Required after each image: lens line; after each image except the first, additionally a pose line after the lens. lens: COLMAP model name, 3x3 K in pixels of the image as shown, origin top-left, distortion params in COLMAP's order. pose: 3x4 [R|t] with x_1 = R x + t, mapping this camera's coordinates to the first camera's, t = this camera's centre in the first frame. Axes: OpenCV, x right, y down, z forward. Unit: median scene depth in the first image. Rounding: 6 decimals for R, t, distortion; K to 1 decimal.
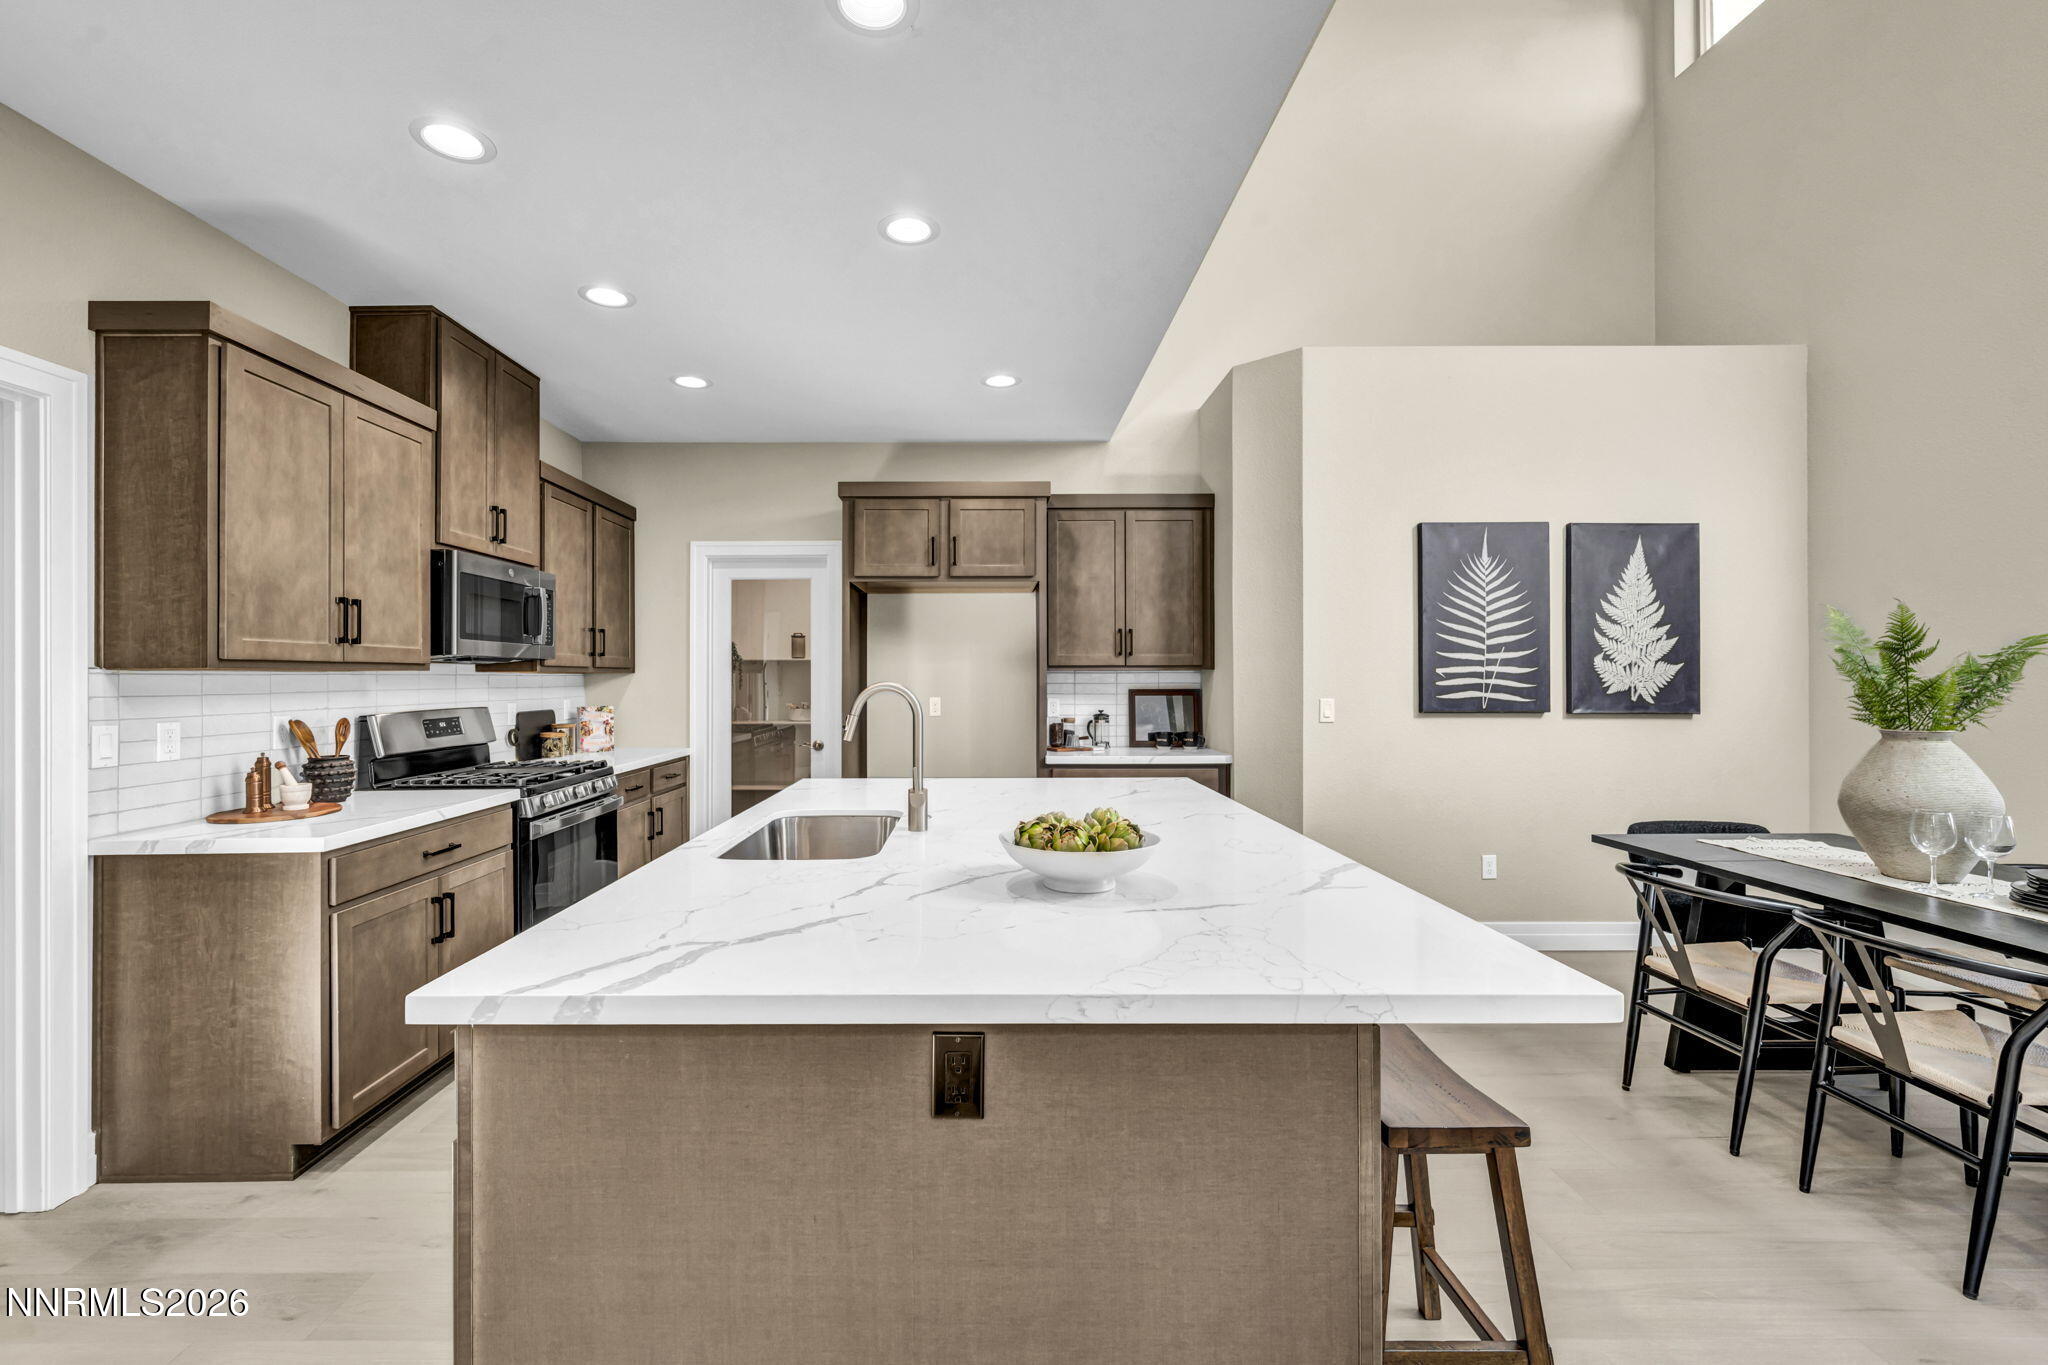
lens RADIAL K [[854.0, 0, 983.0], [0, 854.0, 674.6], [0, 0, 1]] dist [-0.000247, 0.000154]
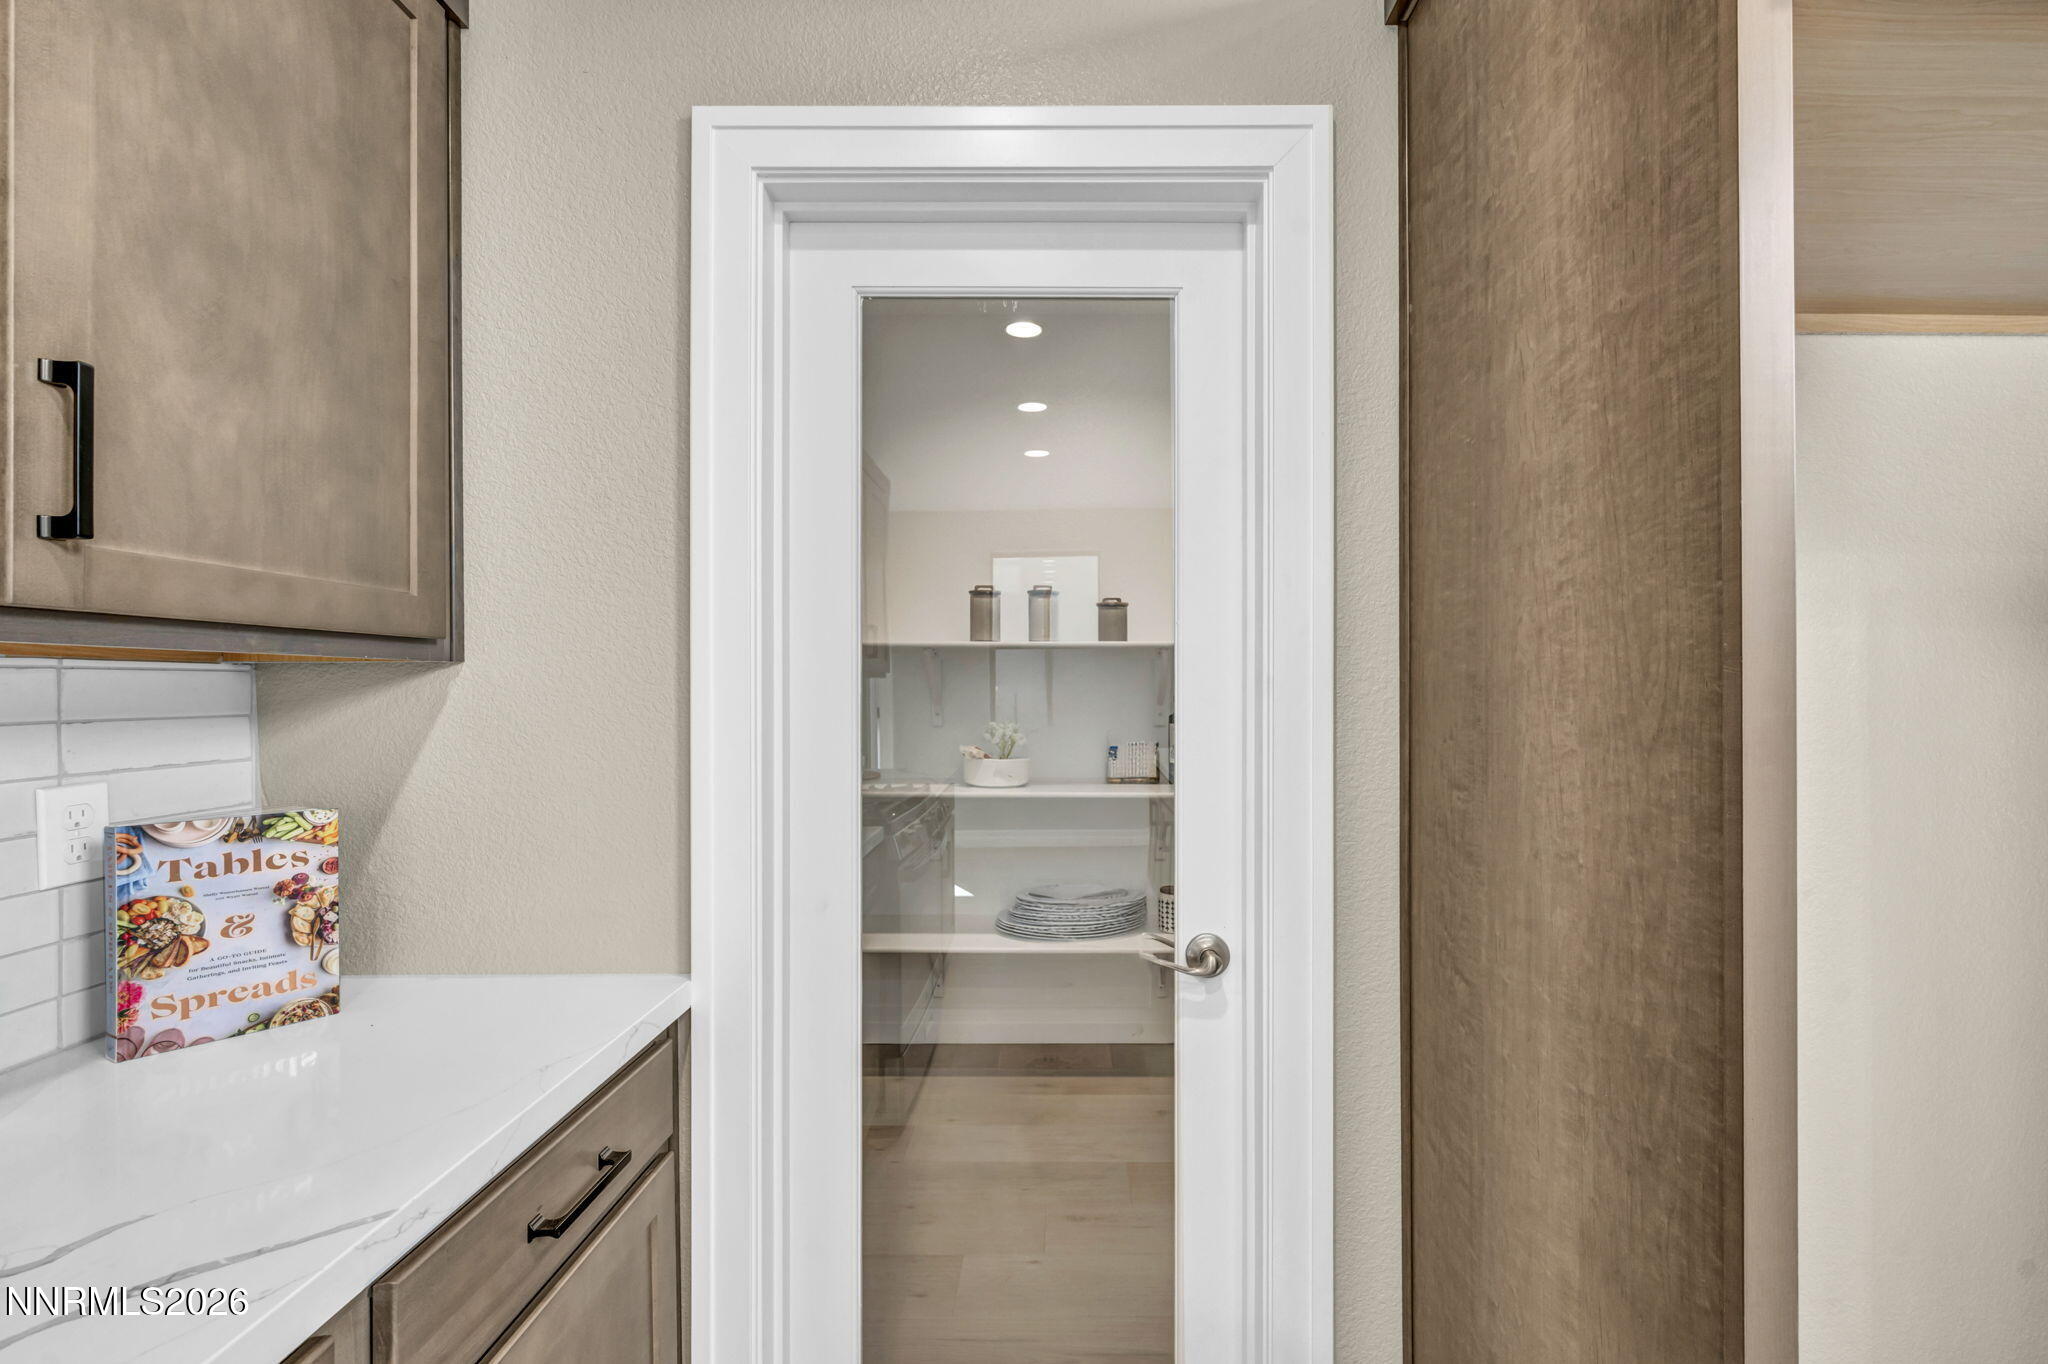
lens RADIAL K [[835.8, 0, 1033.1], [0, 835.8, 692.1], [0, 0, 1]] dist [0.000313, 0.000259]
pose [[0.999991, 0.001428, -0.003971, -0.306557], [-0.001425, 0.999999, 0.000739, 0.007191], [0.003972, -0.000734, 0.999992, 0.952903]]
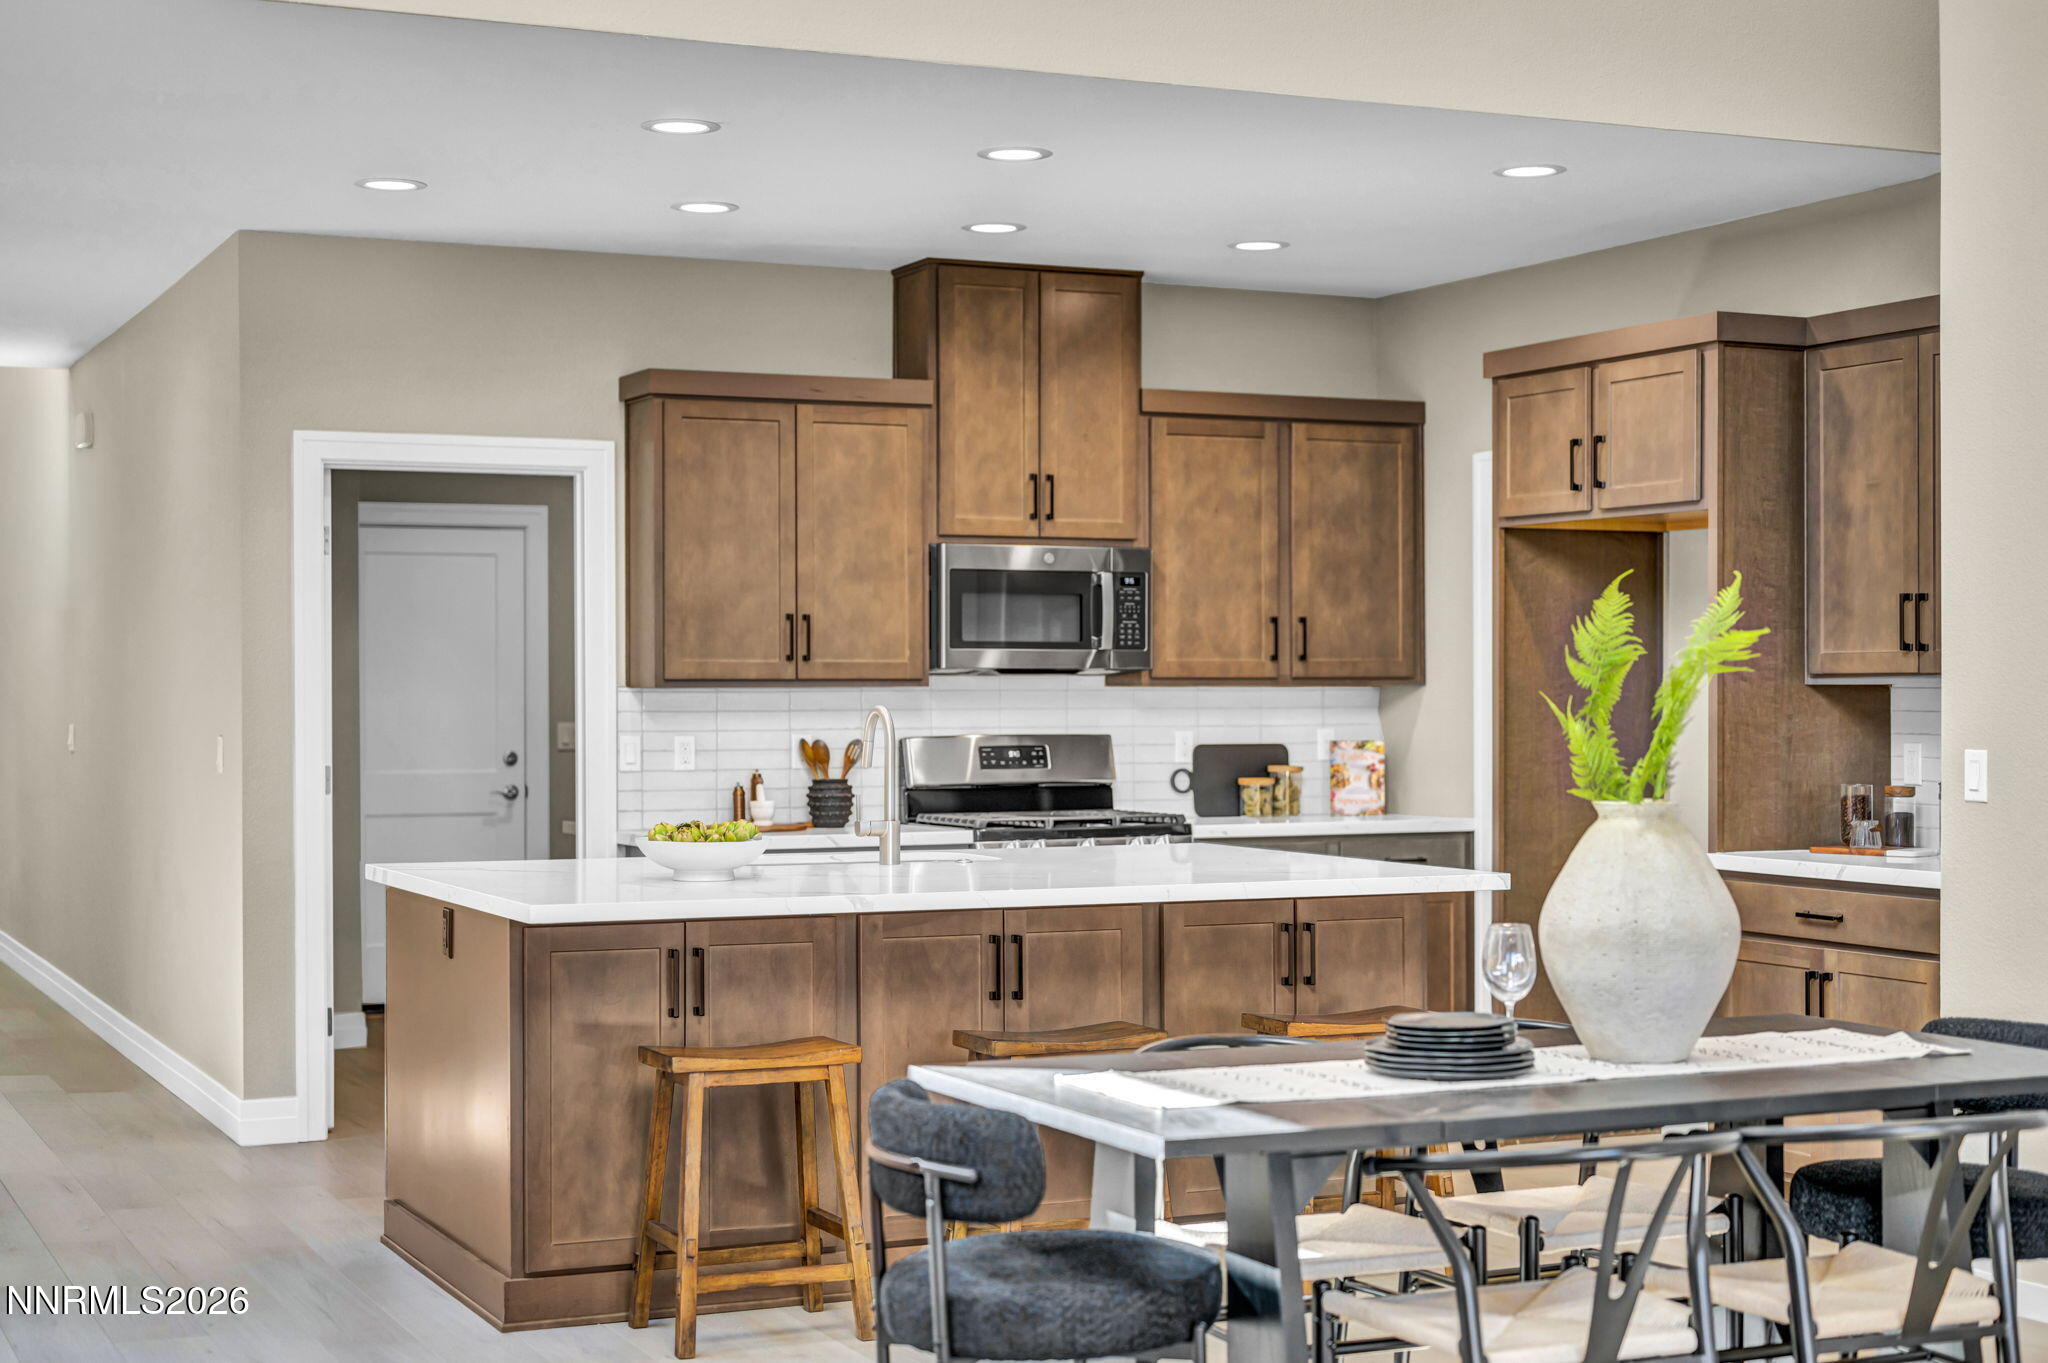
lens RADIAL K [[3026.7, 0, 1024.7], [0, 3026.7, 680.5], [0, 0, 1]] dist [0.007293, 0.079925]
pose [[0.415388, 0.000406, -0.909644, 1.691396], [0.003066, 0.999994, 0.001846, -0.012719], [0.909639, -0.003556, 0.415384, -0.133766]]
